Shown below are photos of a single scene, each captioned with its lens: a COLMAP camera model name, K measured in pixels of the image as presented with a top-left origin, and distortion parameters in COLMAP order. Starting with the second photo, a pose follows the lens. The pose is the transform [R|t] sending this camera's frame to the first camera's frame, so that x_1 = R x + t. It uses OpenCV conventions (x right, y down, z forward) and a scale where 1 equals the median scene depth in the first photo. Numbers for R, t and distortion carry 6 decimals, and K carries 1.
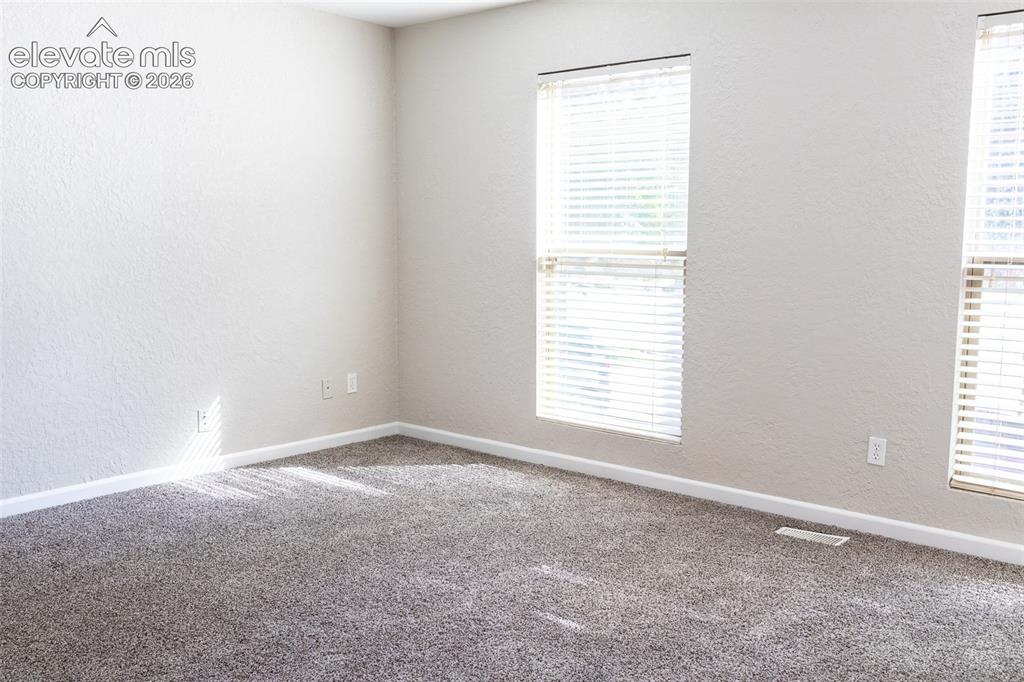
lens RADIAL K [[946.9, 0, 509.4], [0, 946.9, 342.7], [0, 0, 1]] dist [0.001177, 0.000000]
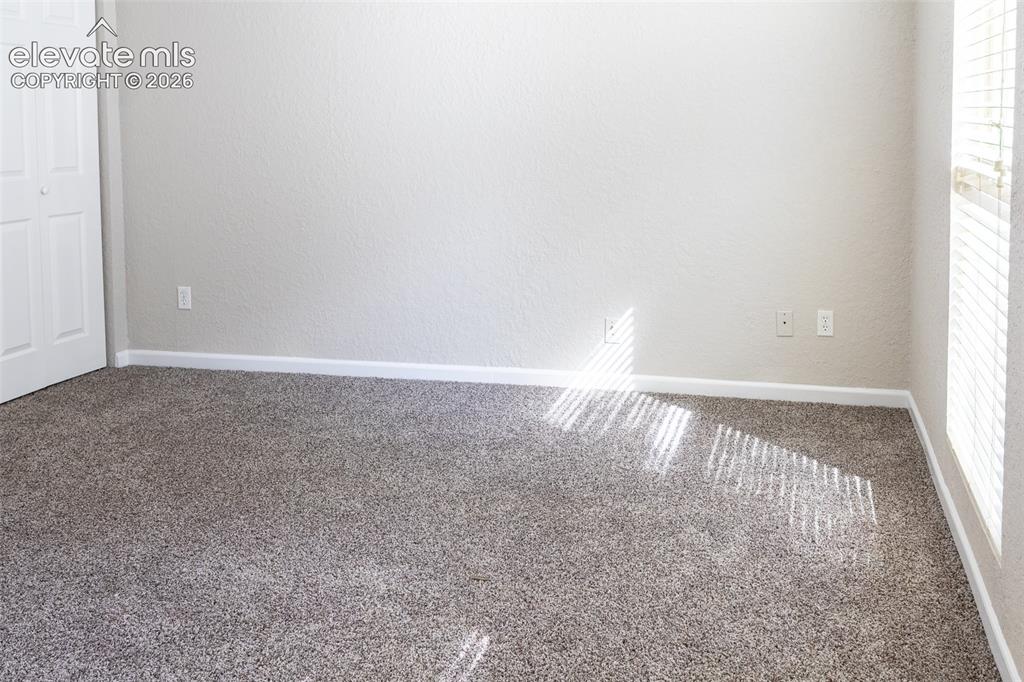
lens RADIAL K [[946.9, 0, 511.6], [0, 946.9, 339.6], [0, 0, 1]] dist [0.001177, 0.000000]
pose [[0.483487, 0.205460, -0.850898, 0.388951], [-0.095809, 0.978644, 0.181867, -0.062552], [0.870093, -0.006407, 0.492847, 0.475537]]
